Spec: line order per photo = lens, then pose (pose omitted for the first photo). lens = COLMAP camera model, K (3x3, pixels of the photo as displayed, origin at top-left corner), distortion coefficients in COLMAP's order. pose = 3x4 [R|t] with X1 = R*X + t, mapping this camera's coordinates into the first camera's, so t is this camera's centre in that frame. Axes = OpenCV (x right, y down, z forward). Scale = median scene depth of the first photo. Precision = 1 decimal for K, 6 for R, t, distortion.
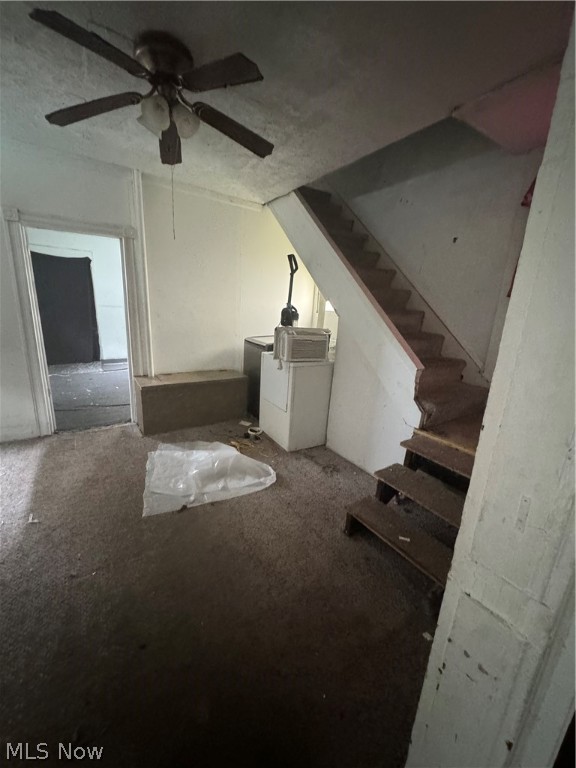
lens RADIAL K [[307.2, 0, 285.5], [0, 307.2, 382.3], [0, 0, 1]] dist [-0.000974, 0.000456]
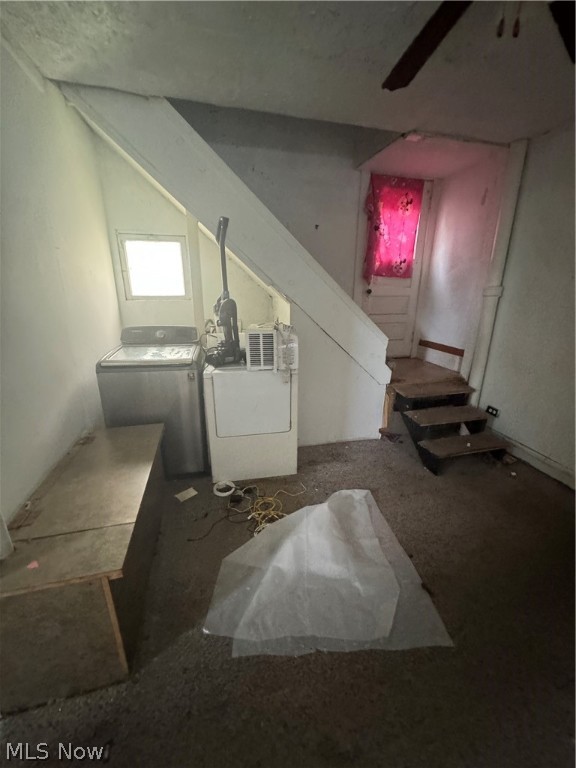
lens RADIAL K [[307.2, 0, 286.7], [0, 307.2, 386.2], [0, 0, 1]] dist [-0.000974, 0.000456]
pose [[0.320980, -0.334899, 0.885897, -0.660848], [0.252334, 0.931823, 0.260834, -0.216789], [-0.912852, 0.139819, 0.383603, 0.689304]]
